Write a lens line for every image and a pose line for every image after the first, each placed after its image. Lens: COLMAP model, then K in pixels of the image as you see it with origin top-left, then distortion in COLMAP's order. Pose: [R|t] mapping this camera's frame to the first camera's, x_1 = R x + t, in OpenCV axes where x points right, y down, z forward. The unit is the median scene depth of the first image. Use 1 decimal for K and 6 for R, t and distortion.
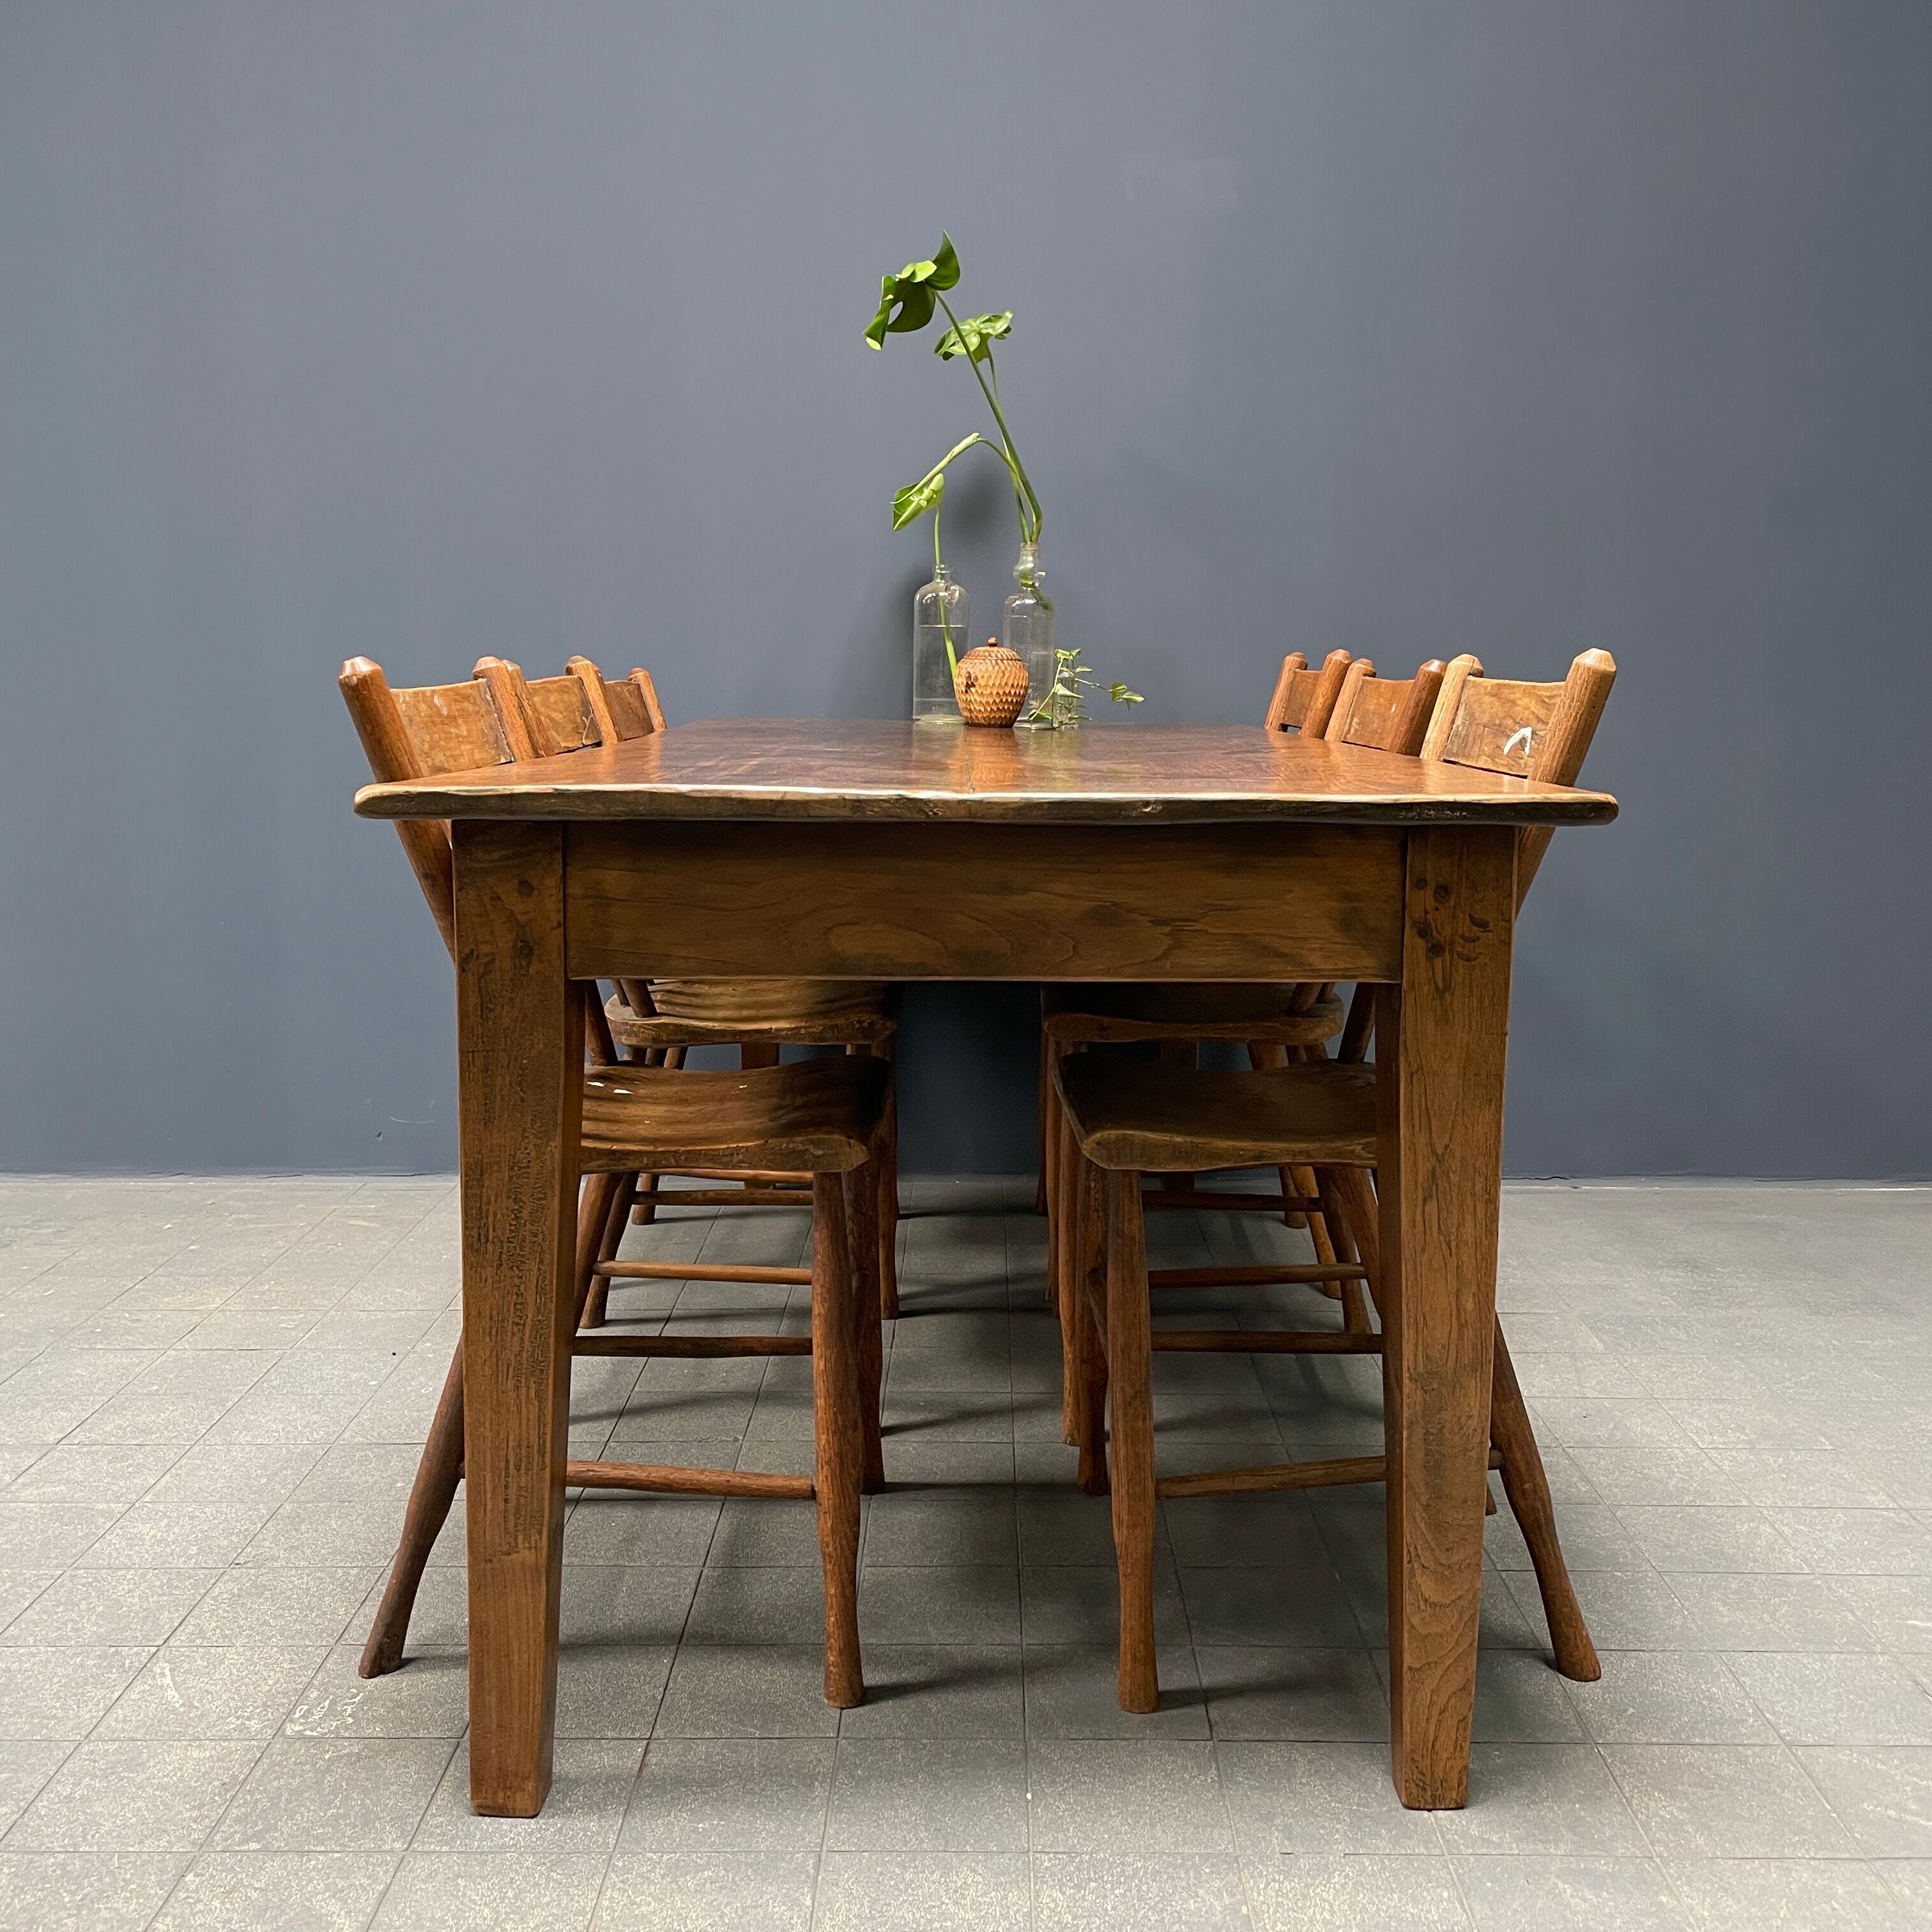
lens RADIAL K [[1960.4, 0, 962.3], [0, 1960.4, 957.1], [0, 0, 1]] dist [0.052102, 0.000000]
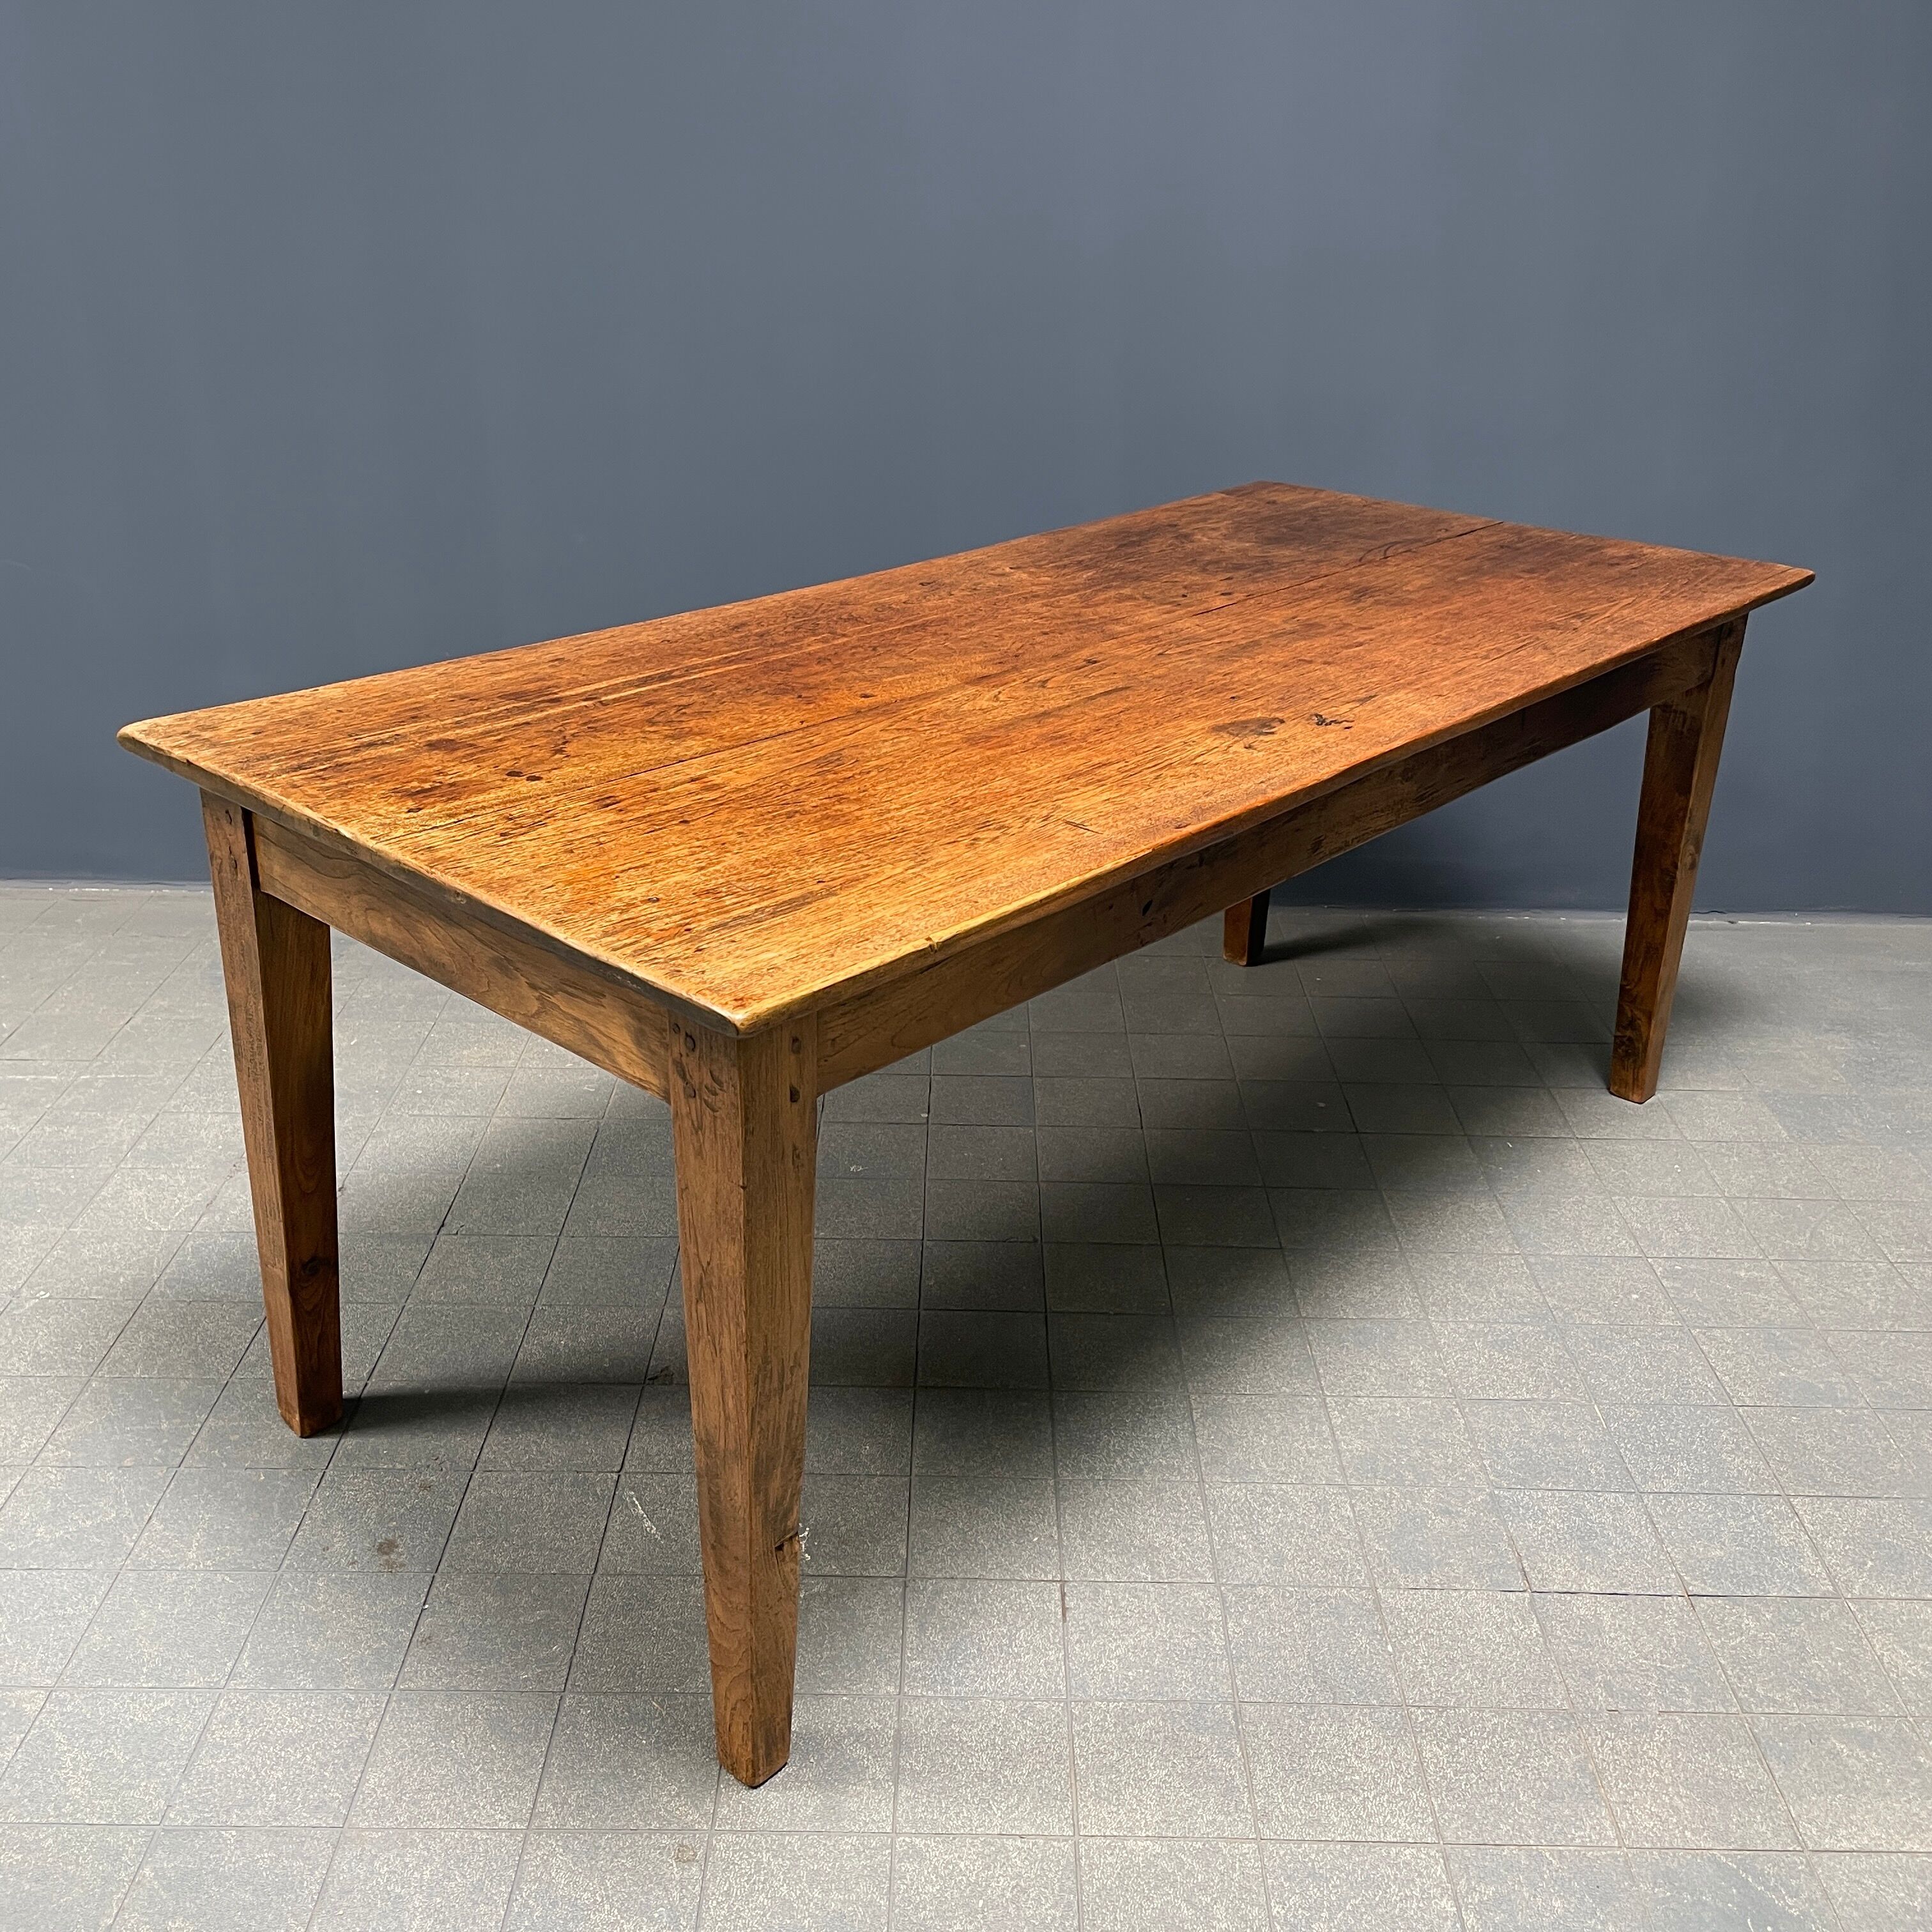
lens RADIAL K [[1960.4, 0, 959.5], [0, 1960.4, 956.4], [0, 0, 1]] dist [0.052102, 0.000000]
pose [[0.739201, 0.286111, -0.609690, 0.913257], [-0.116562, 0.945965, 0.302594, -0.381805], [0.663321, -0.152611, 0.732608, 0.336029]]
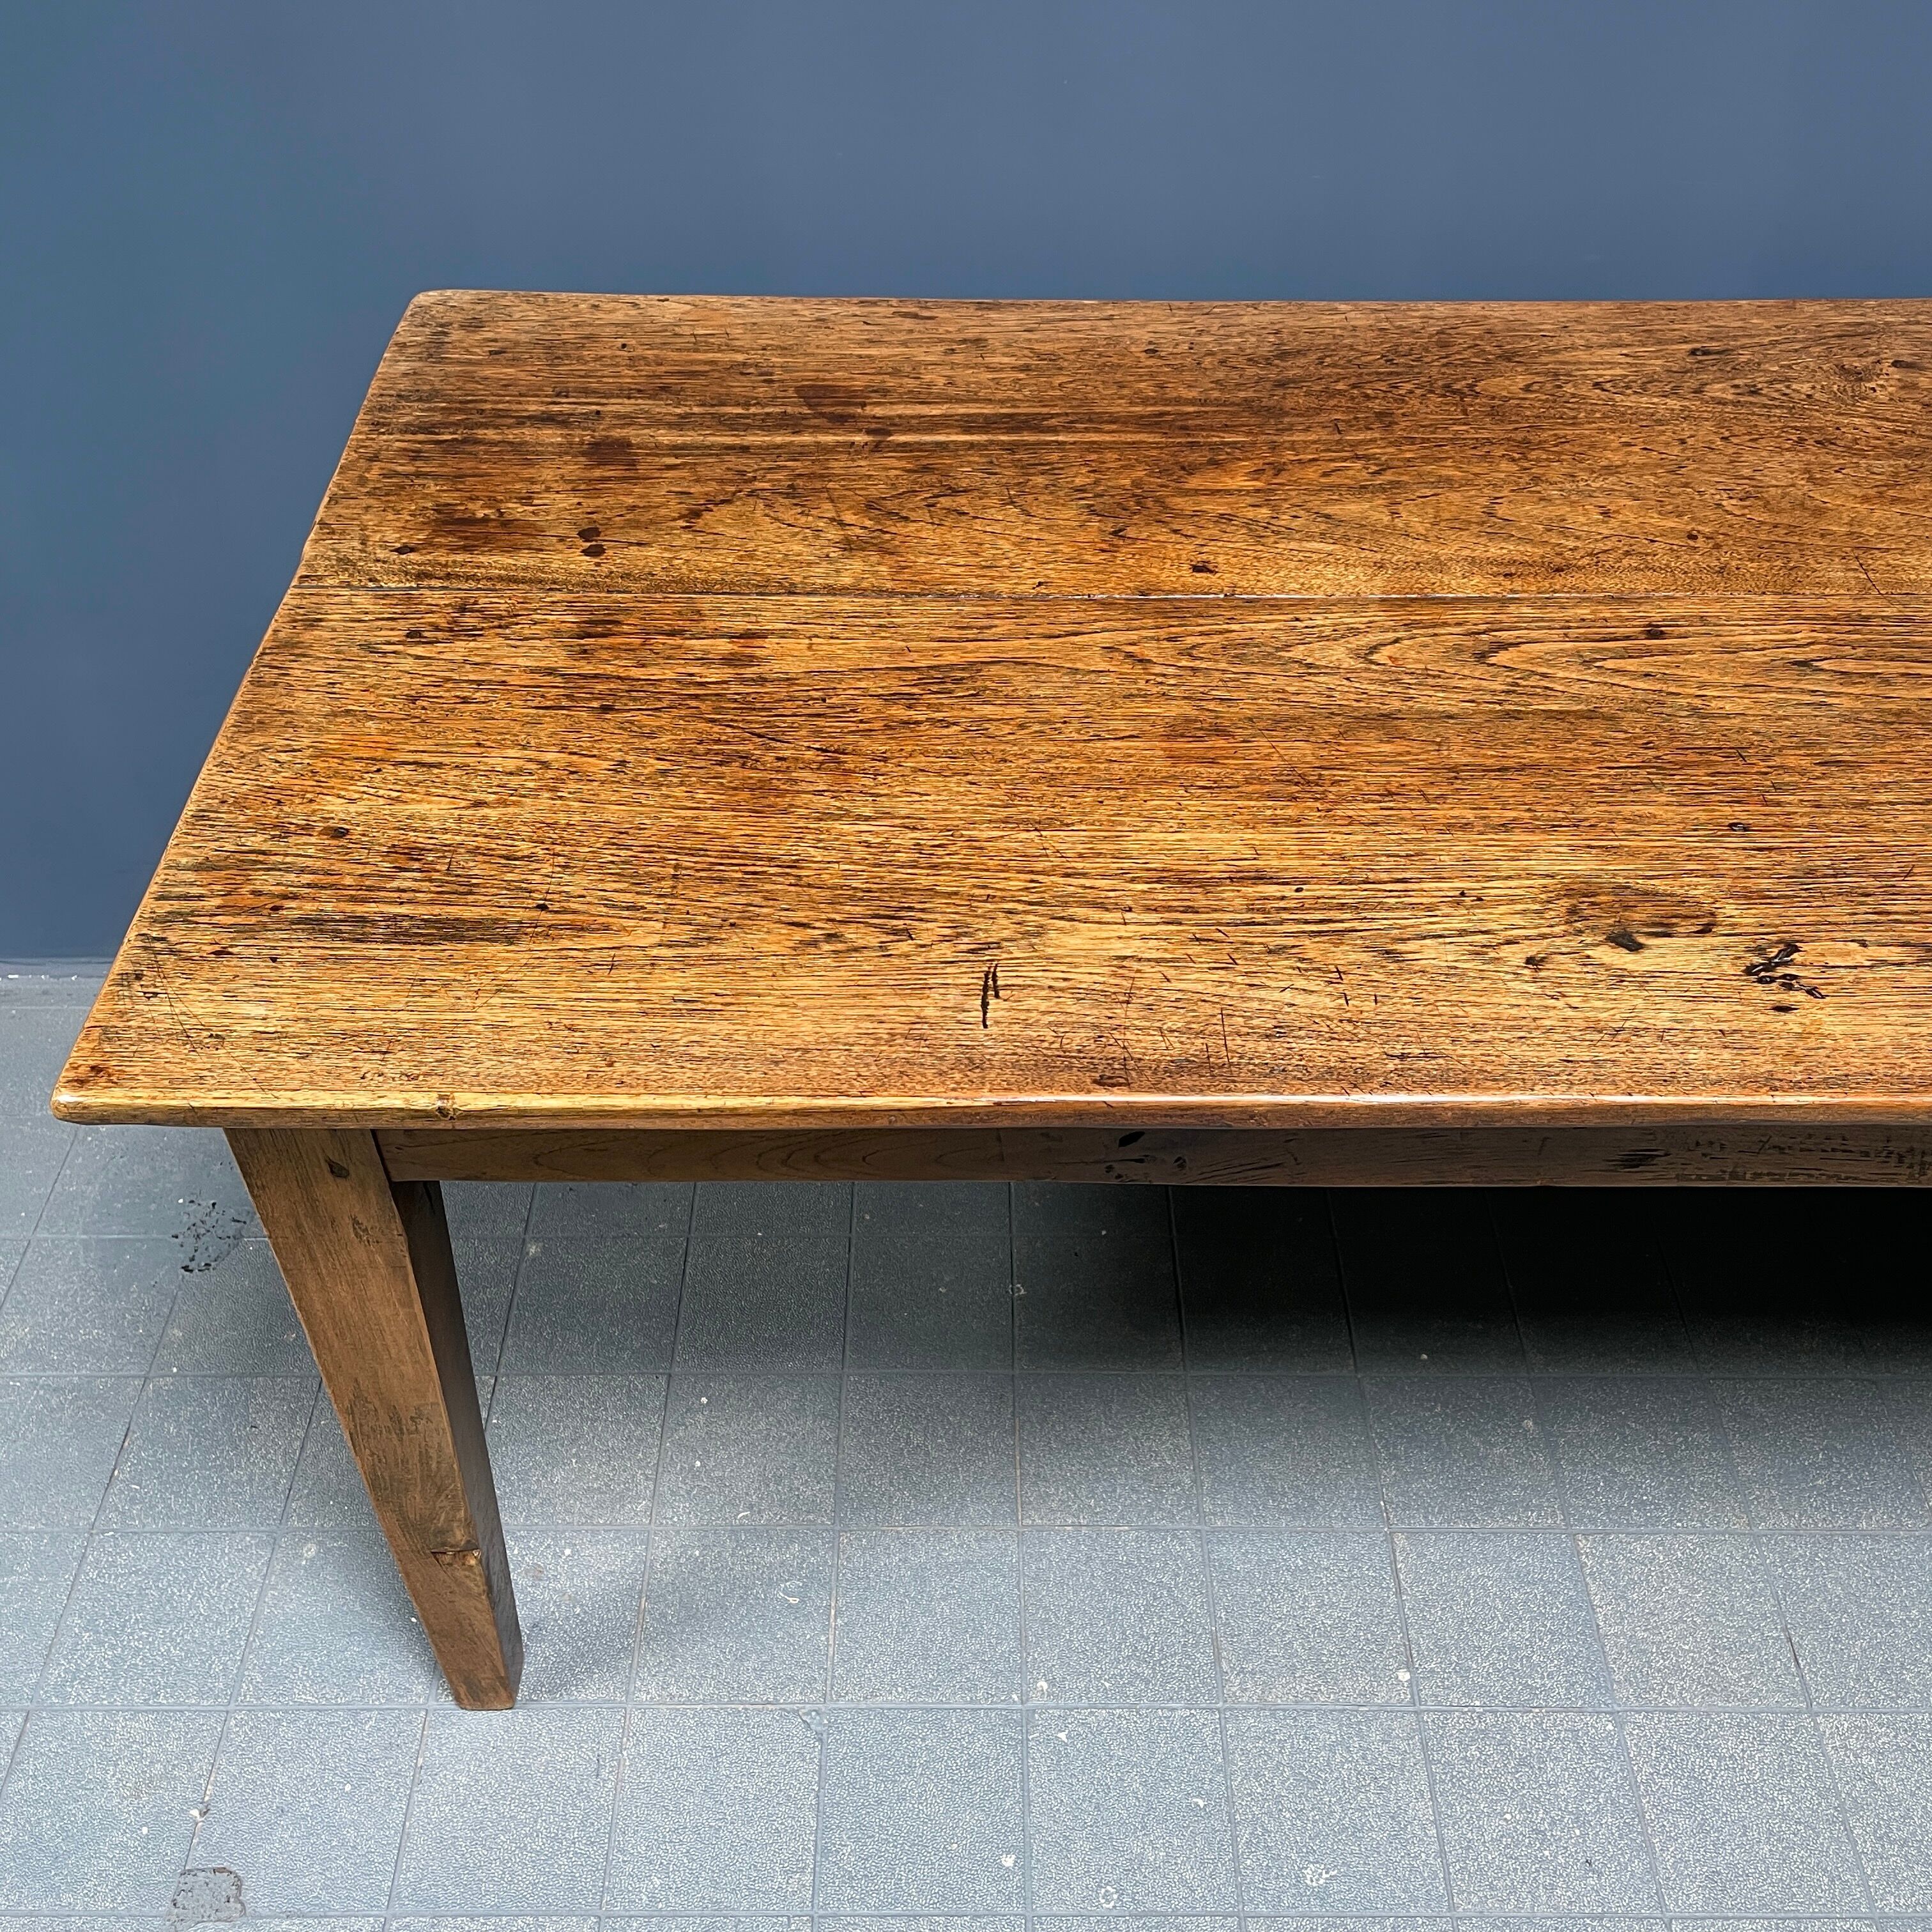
lens RADIAL K [[1960.4, 0, 968.8], [0, 1960.4, 969.4], [0, 0, 1]] dist [0.052102, 0.000000]
pose [[0.002104, 0.694474, -0.719515, 0.741598], [-0.148235, 0.711784, 0.686579, -0.594622], [0.988950, 0.105213, 0.104443, 1.142506]]
